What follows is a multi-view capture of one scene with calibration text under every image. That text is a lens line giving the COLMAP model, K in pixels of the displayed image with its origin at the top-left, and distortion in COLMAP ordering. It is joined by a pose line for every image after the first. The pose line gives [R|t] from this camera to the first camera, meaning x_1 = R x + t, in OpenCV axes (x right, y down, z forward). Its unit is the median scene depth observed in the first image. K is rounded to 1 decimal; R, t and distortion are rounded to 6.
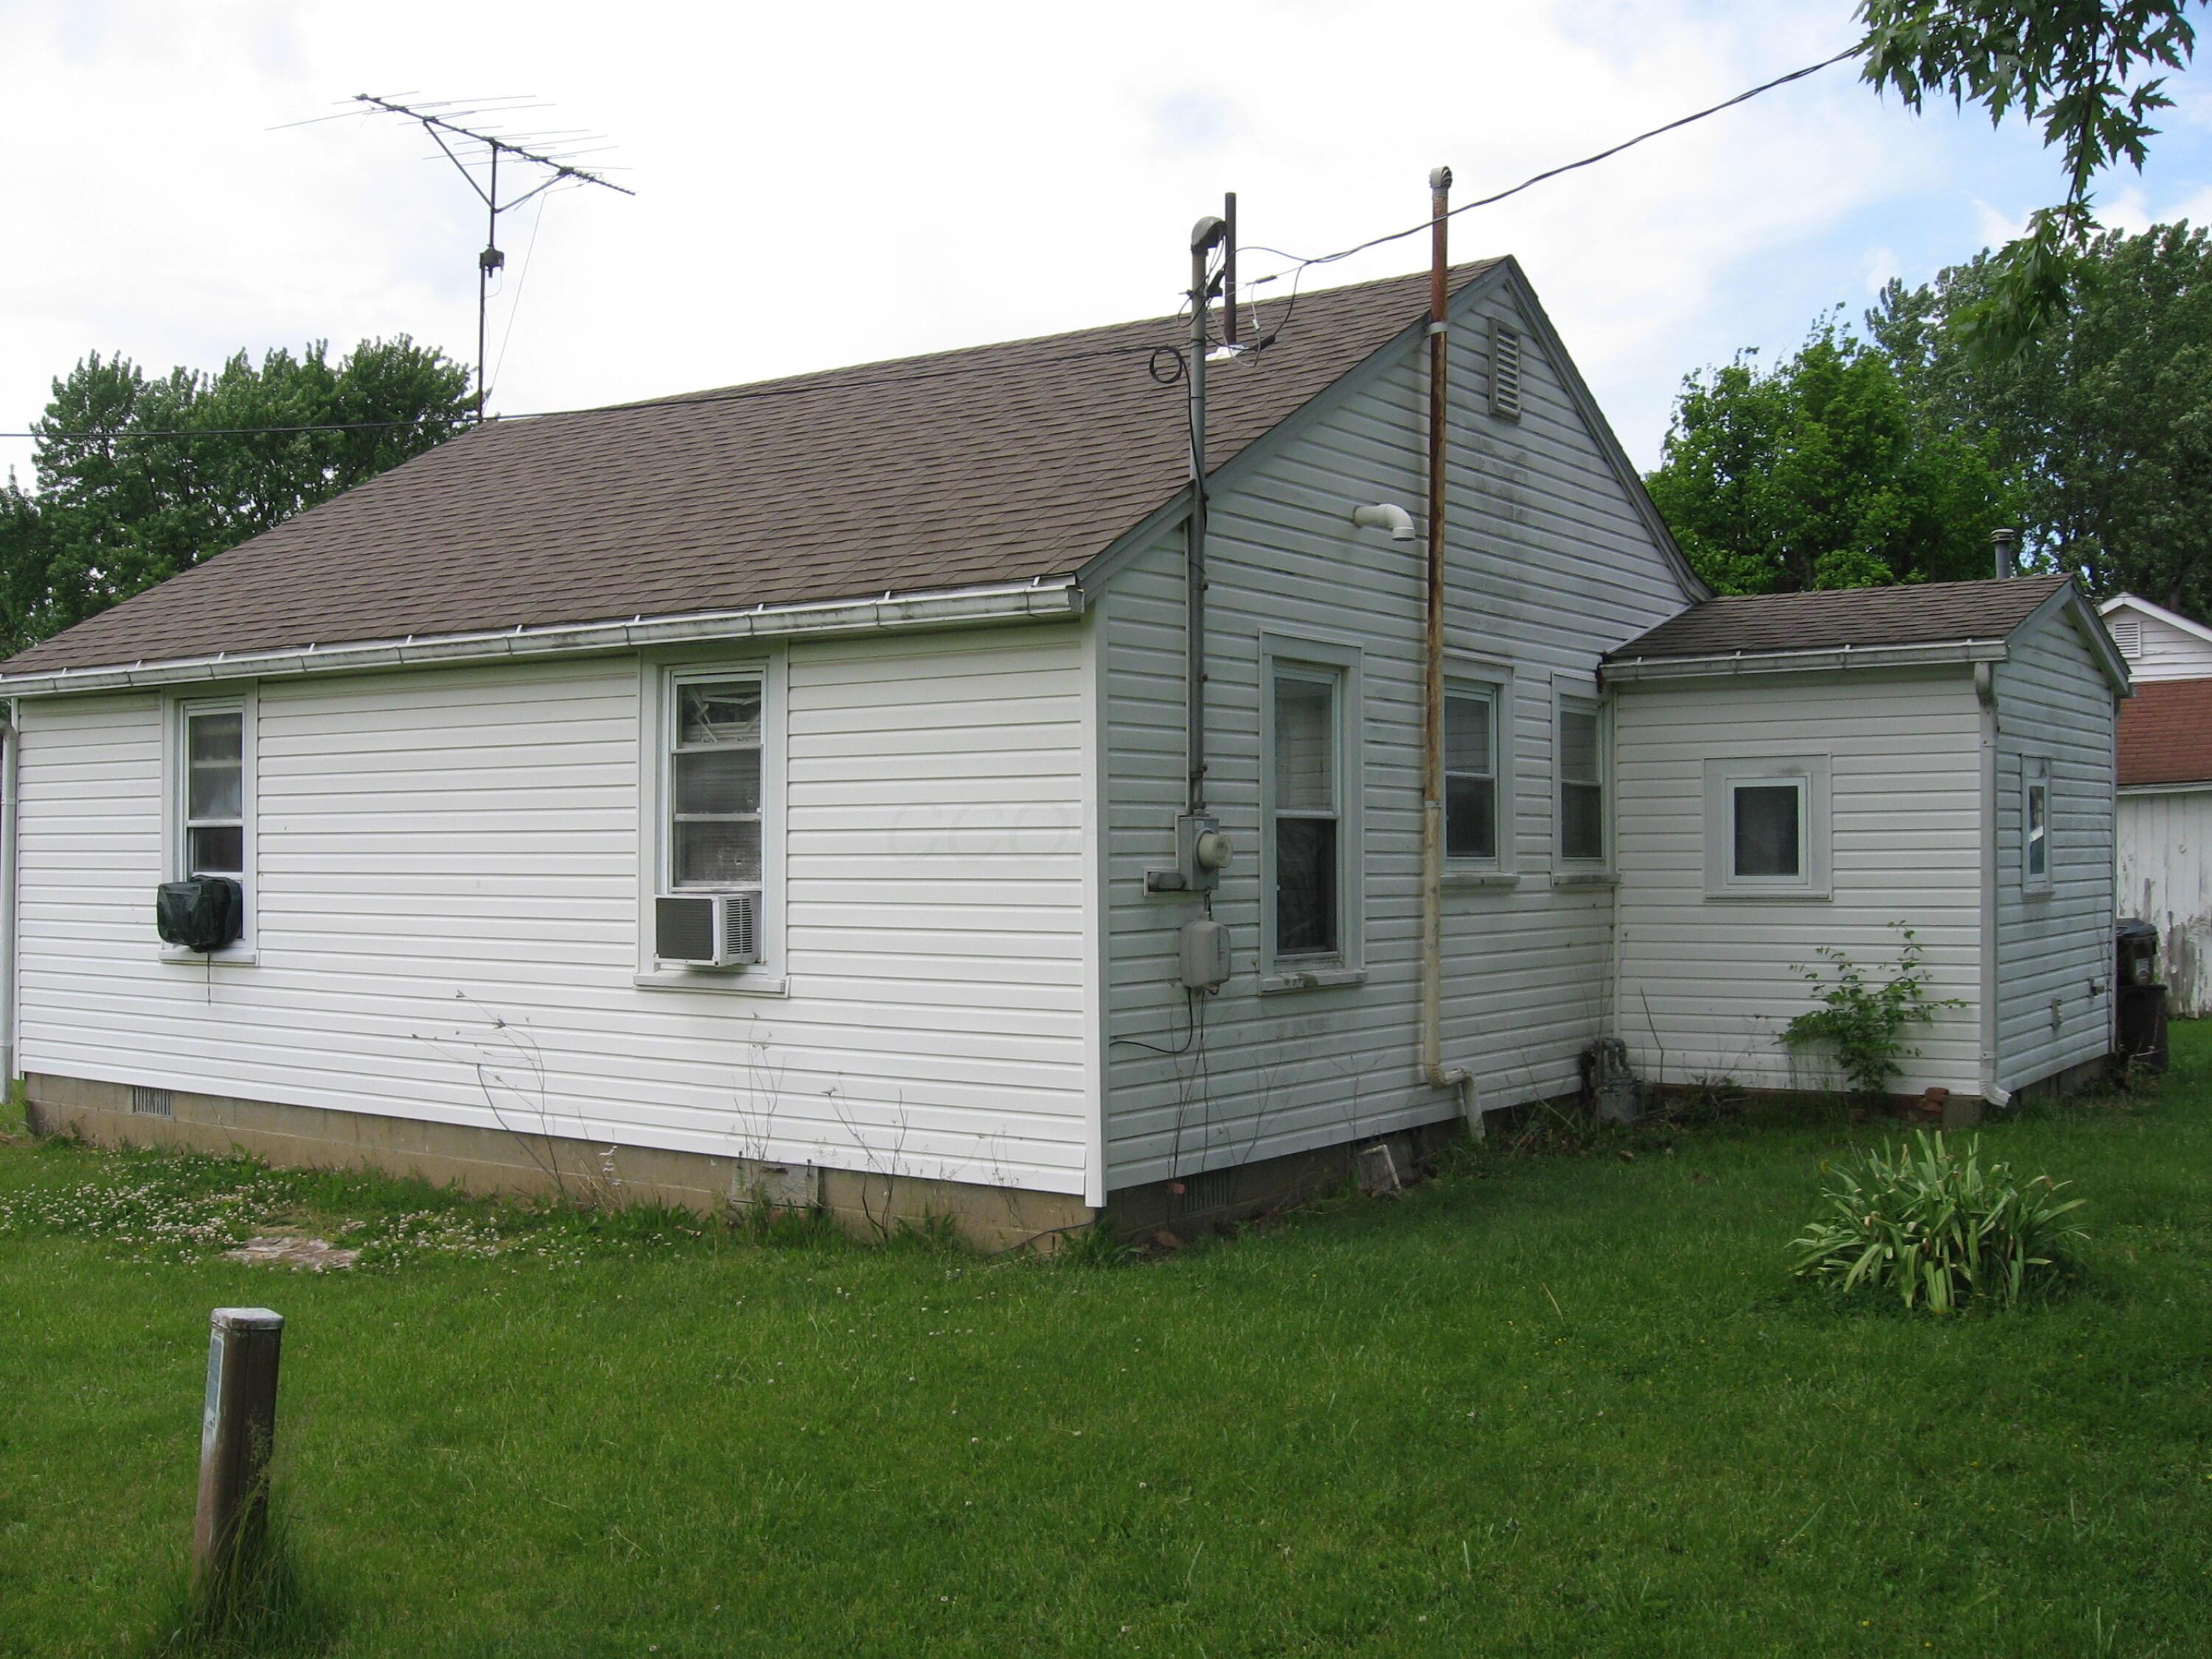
lens RADIAL K [[2283.3, 0, 1080.3], [0, 2283.3, 855.3], [0, 0, 1]] dist [-0.137796, 0.068223]
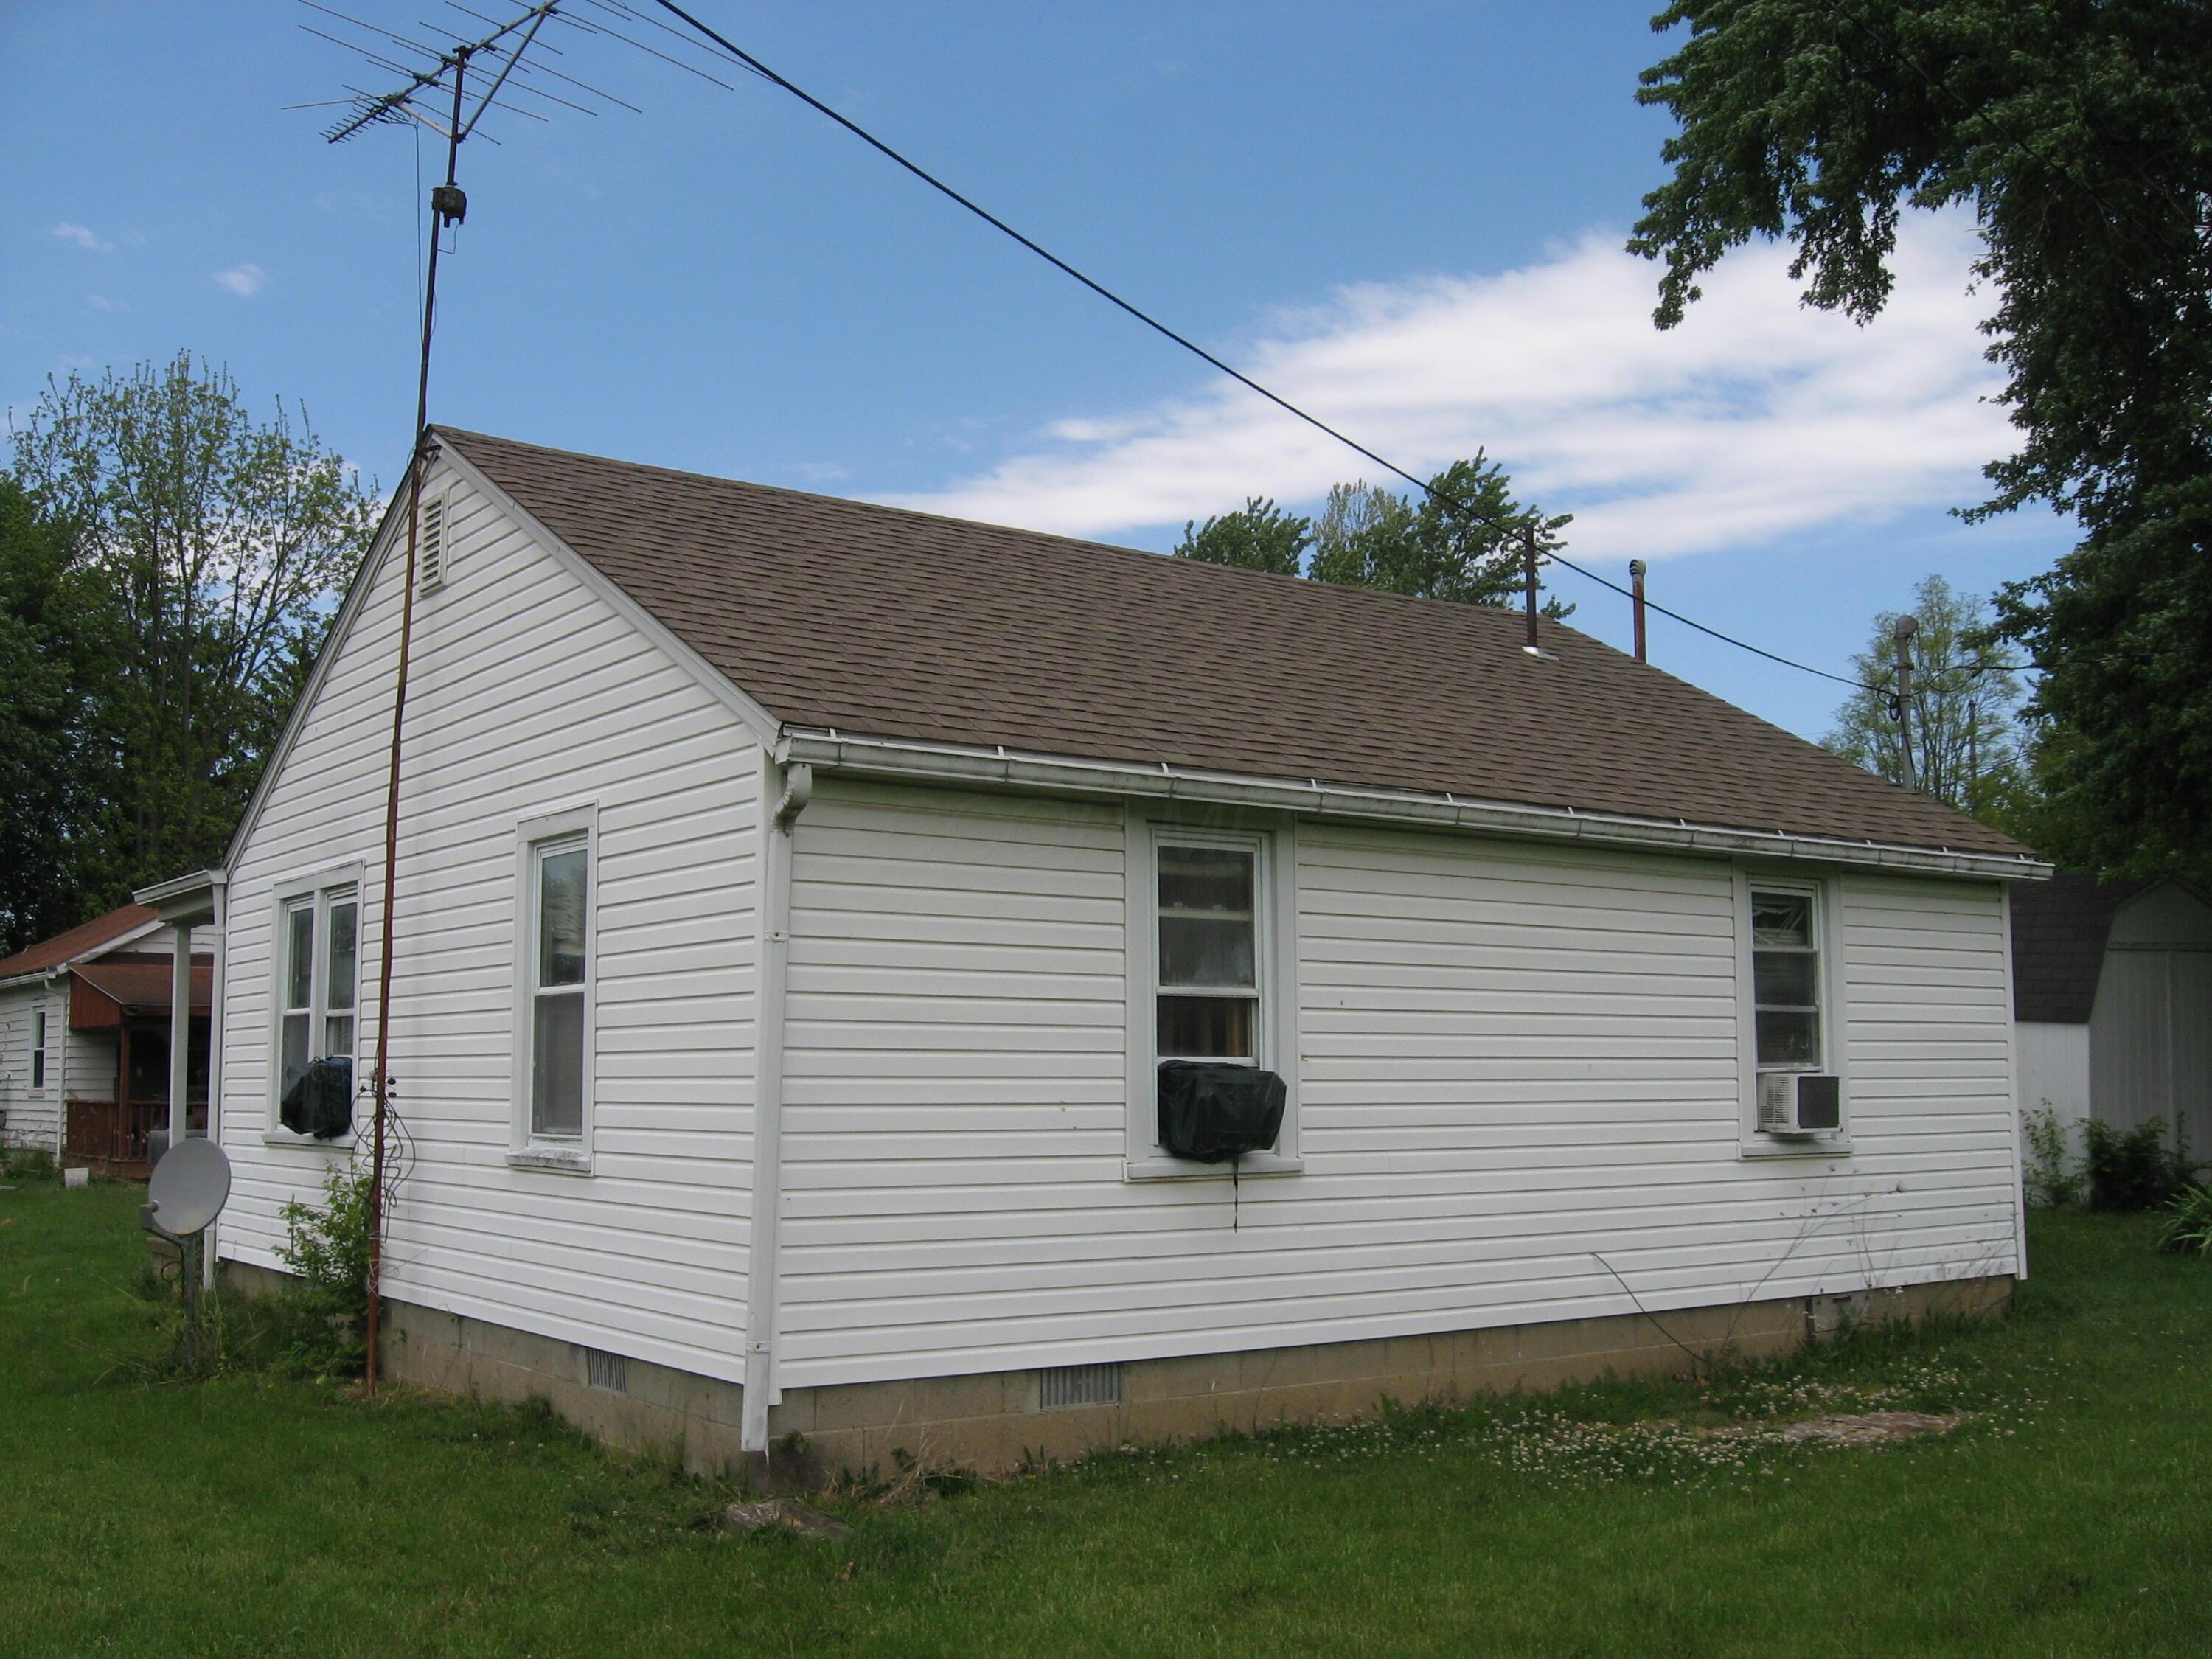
lens RADIAL K [[2283.3, 0, 1080.3], [0, 2283.3, 855.3], [0, 0, 1]] dist [-0.137796, 0.068223]
pose [[0.326367, 0.075743, 0.942204, -1.149812], [-0.016493, 0.997089, -0.074442, -0.002369], [-0.945099, 0.008756, 0.326666, 0.802732]]
